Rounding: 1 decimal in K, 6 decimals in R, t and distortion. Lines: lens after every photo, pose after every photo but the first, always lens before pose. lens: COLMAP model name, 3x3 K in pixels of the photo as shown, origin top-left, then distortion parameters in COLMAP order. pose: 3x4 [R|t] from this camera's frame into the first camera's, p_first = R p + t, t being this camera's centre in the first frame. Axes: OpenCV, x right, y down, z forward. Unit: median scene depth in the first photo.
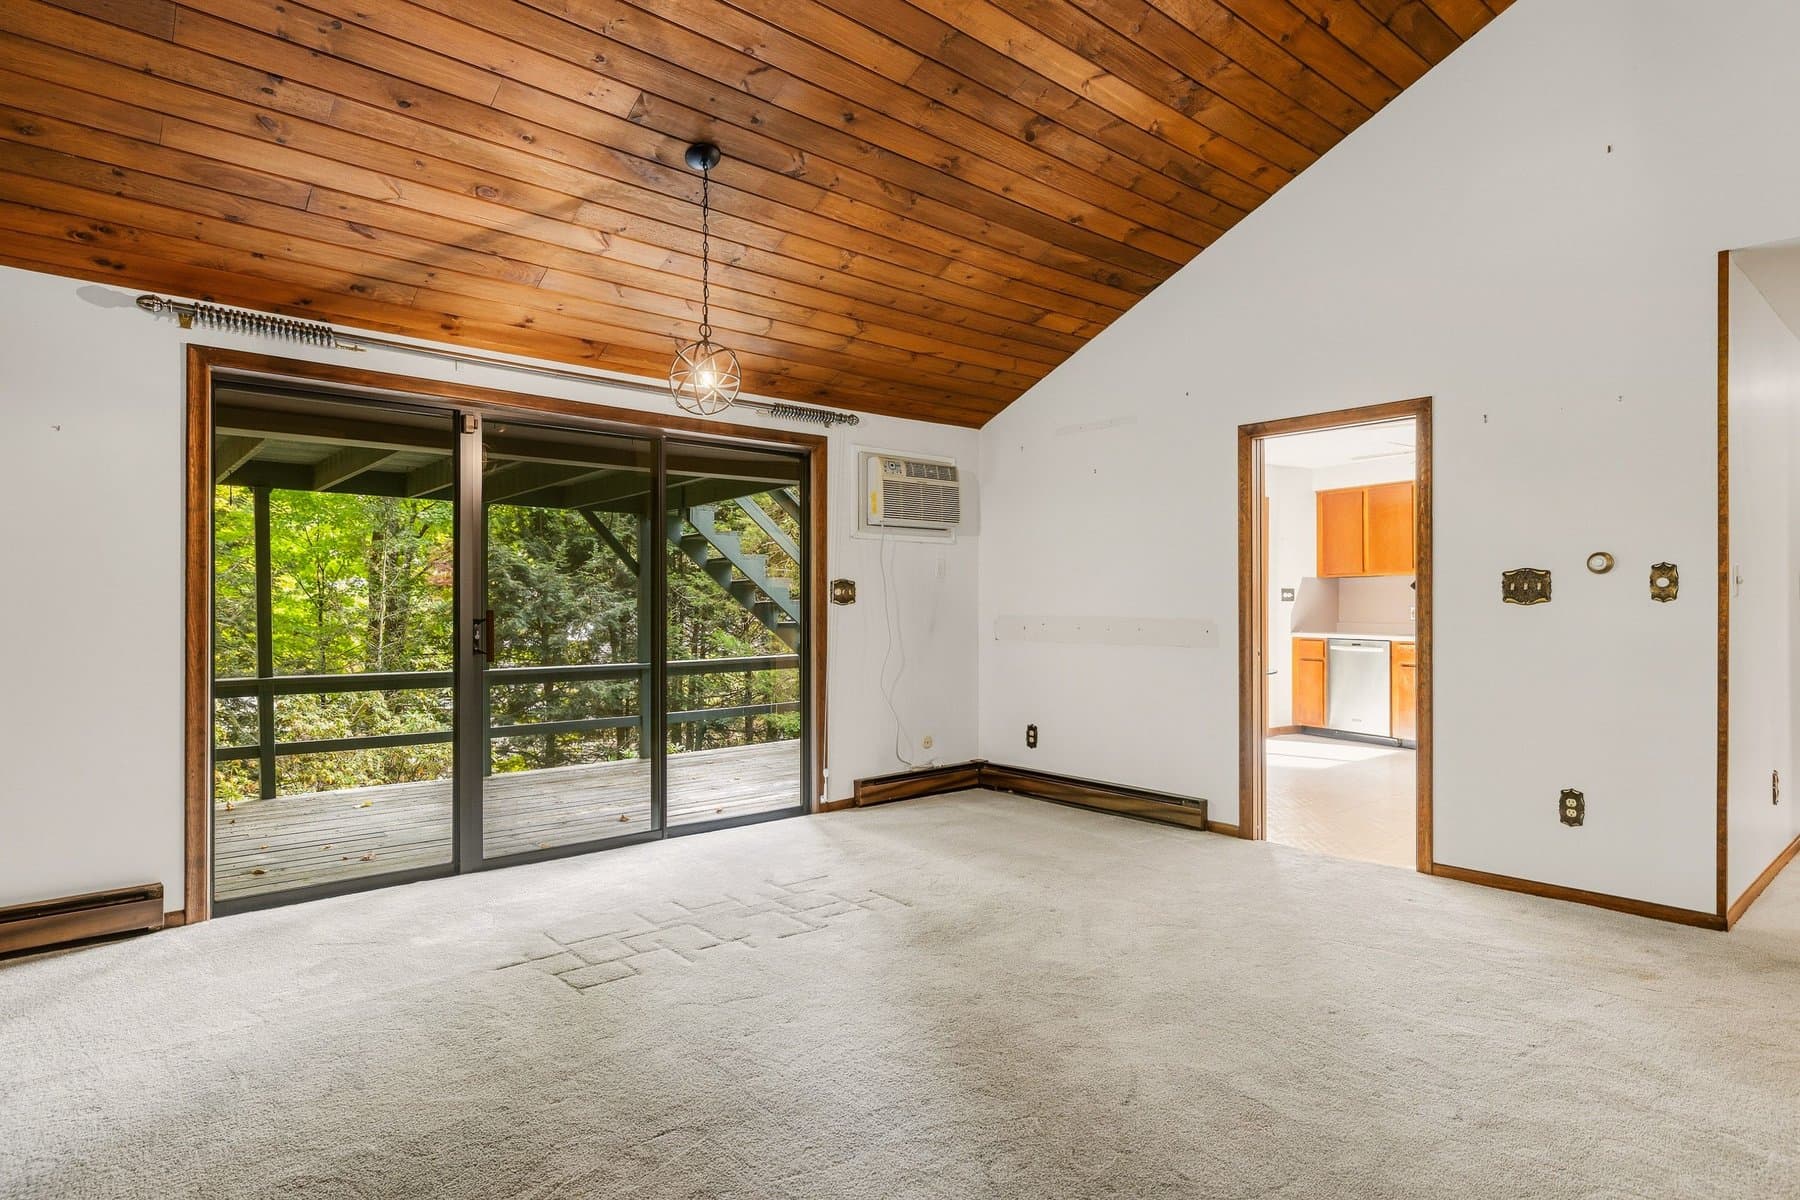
lens RADIAL K [[970.6, 0, 906.5], [0, 970.6, 606.6], [0, 0, 1]] dist [0.000808, -0.000818]
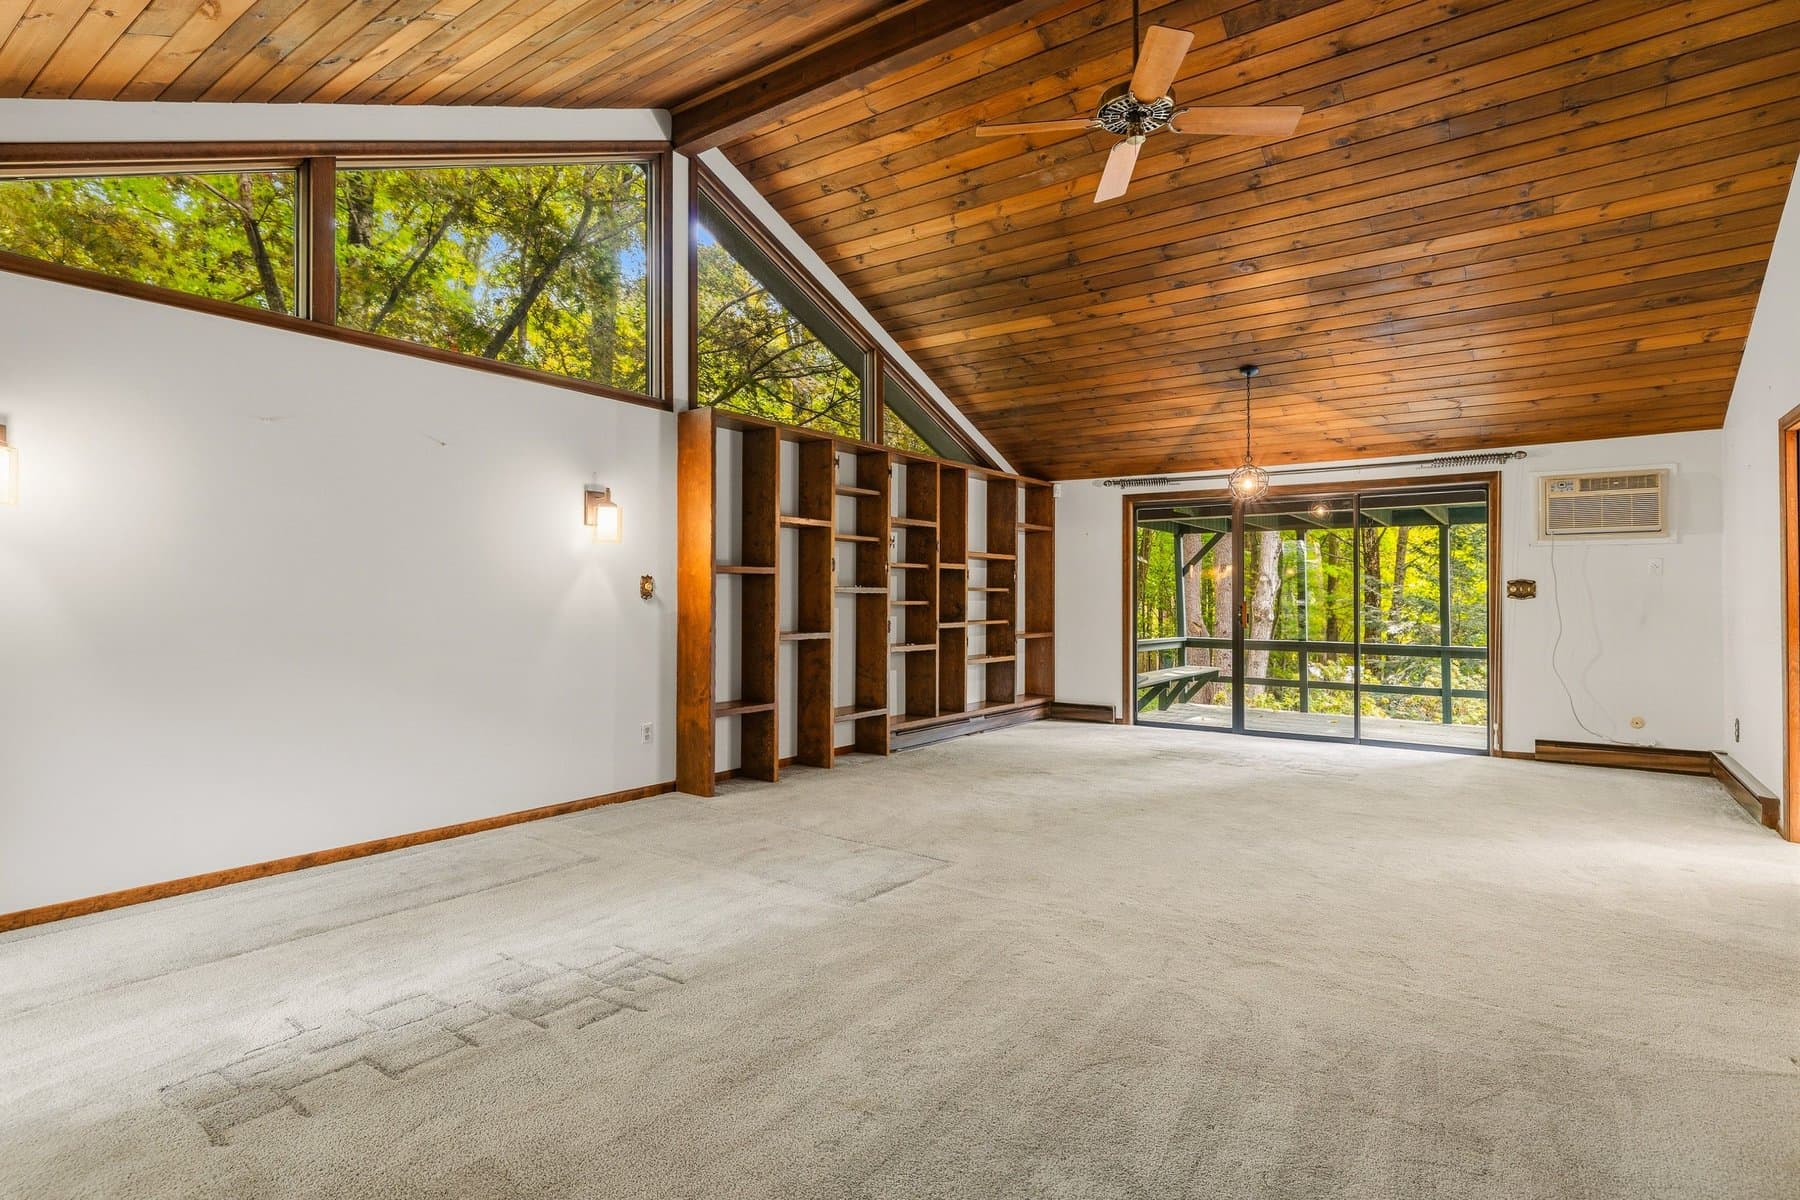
lens RADIAL K [[899.3, 0, 905.5], [0, 899.3, 587.1], [0, 0, 1]] dist [-0.000770, 0.000229]
pose [[0.241146, -0.010571, -0.970431, 0.989333], [-0.005365, 0.999911, -0.012226, 0.001179], [0.970474, 0.008154, 0.241068, -0.080537]]
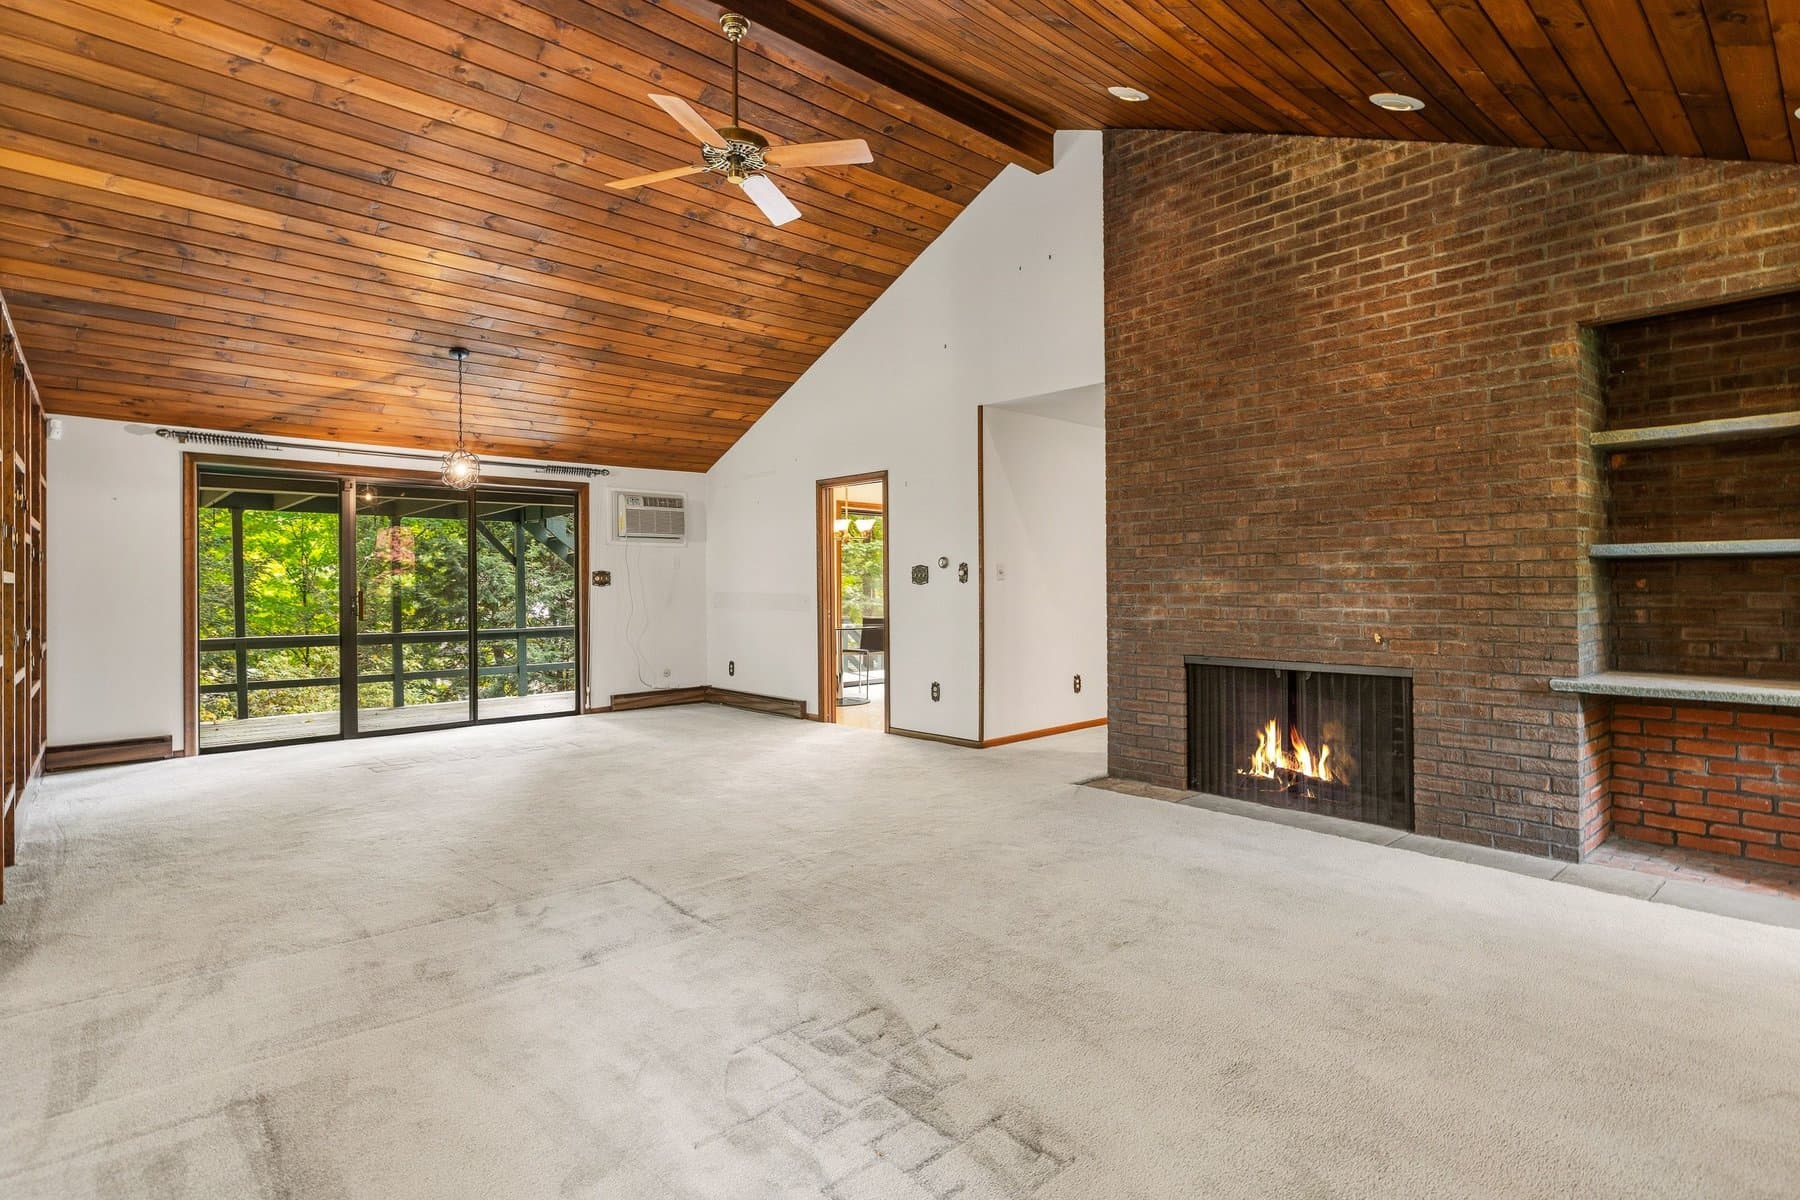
lens RADIAL K [[899.3, 0, 905.5], [0, 899.3, 587.1], [0, 0, 1]] dist [-0.000770, 0.000229]
pose [[0.999365, -0.005885, 0.035141, 0.432084], [0.005846, 0.999982, 0.001237, 0.000354], [-0.035147, -0.001031, 0.999382, -0.573743]]
